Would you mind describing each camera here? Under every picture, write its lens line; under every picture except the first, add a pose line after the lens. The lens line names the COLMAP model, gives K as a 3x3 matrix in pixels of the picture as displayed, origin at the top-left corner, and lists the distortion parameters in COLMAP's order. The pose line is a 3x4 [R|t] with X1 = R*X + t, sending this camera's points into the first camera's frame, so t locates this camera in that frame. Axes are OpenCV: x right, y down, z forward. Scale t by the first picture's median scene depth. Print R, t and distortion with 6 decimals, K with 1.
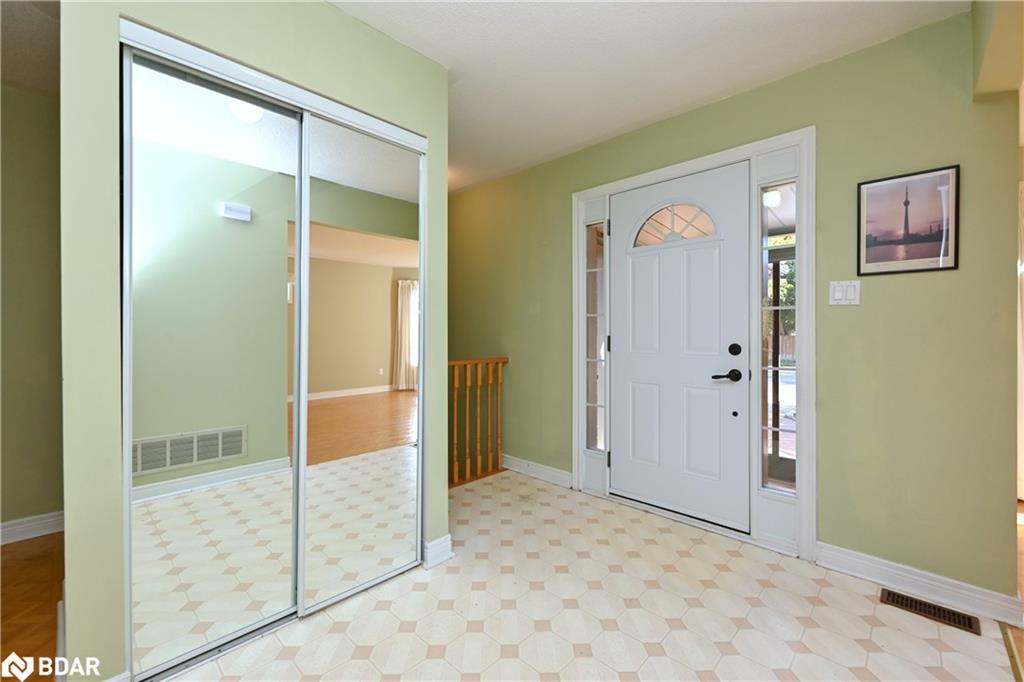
lens RADIAL K [[423.1, 0, 509.8], [0, 423.1, 336.6], [0, 0, 1]] dist [-0.002629, 0.001338]
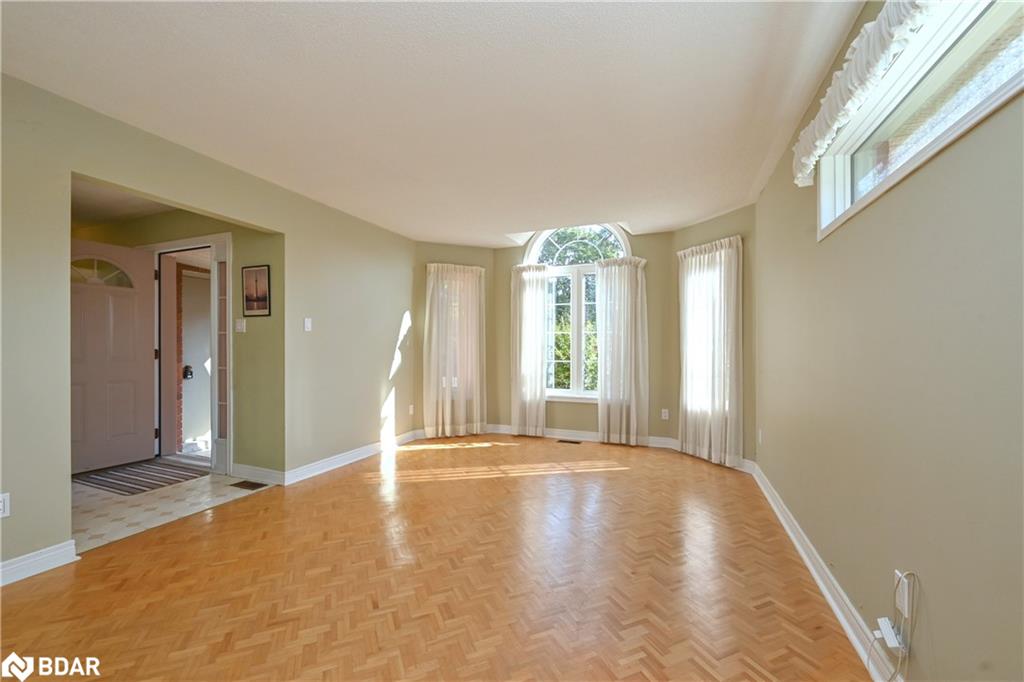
lens RADIAL K [[423.1, 0, 513.7], [0, 423.1, 343.1], [0, 0, 1]] dist [-0.002629, 0.001338]
pose [[0.925143, -0.003627, 0.379602, 1.293695], [0.007924, 0.999921, -0.009757, 0.000173], [-0.379537, 0.012035, 0.925098, -1.249703]]
